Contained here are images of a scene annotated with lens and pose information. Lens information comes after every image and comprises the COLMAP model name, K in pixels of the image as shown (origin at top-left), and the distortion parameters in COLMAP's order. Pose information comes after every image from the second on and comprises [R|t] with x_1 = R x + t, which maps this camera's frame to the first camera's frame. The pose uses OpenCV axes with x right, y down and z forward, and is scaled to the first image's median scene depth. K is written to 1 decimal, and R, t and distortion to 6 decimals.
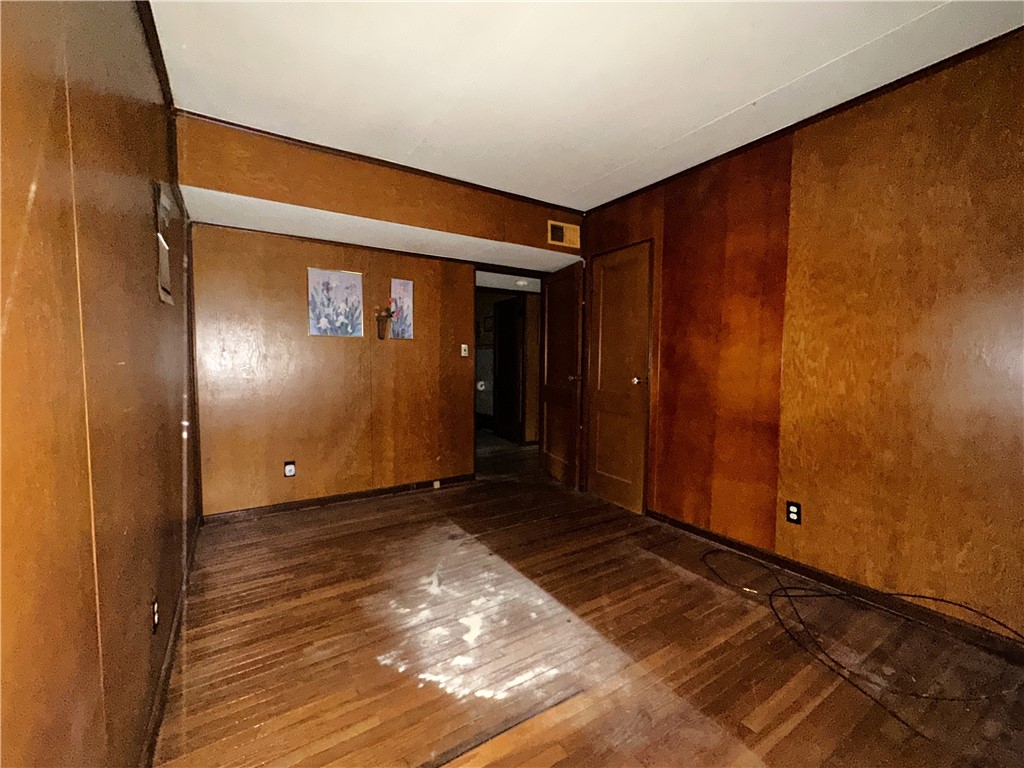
lens RADIAL K [[425.4, 0, 512.0], [0, 425.4, 384.0], [0, 0, 1]] dist [-0.002270, -0.000242]
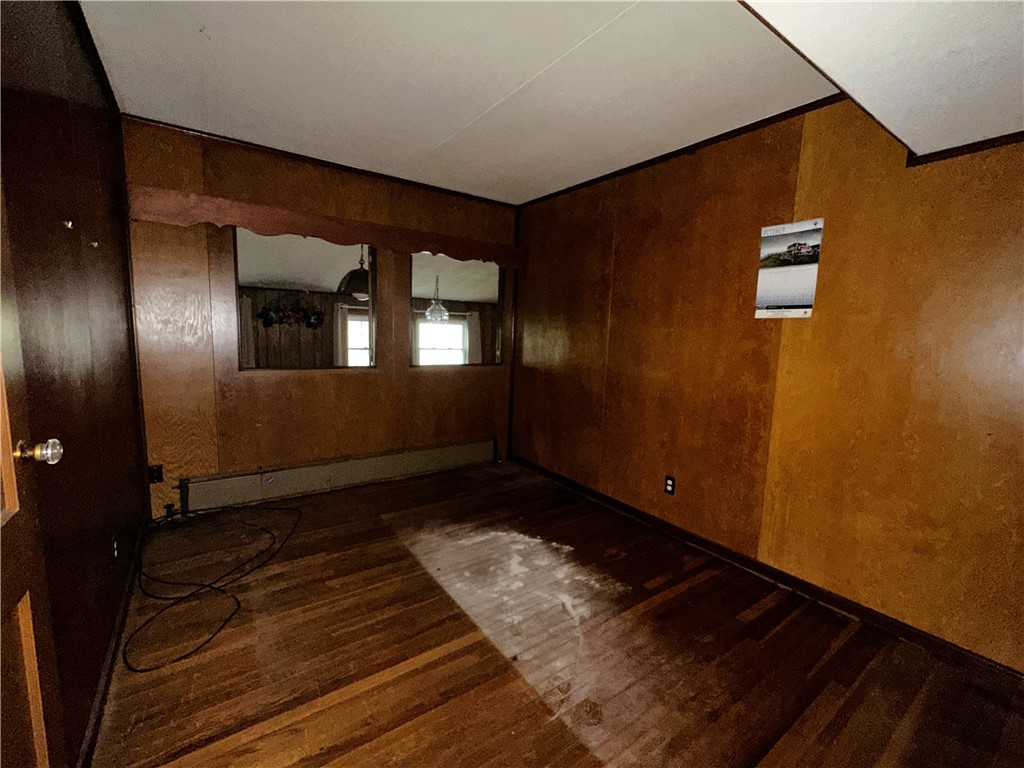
lens RADIAL K [[410.7, 0, 512.0], [0, 410.7, 384.0], [0, 0, 1]] dist [-0.001690, -0.000268]
pose [[-0.998235, -0.032540, -0.049670, 0.000429], [-0.041225, 0.981814, 0.185318, -0.172994], [0.042736, 0.187038, -0.981423, 1.952387]]
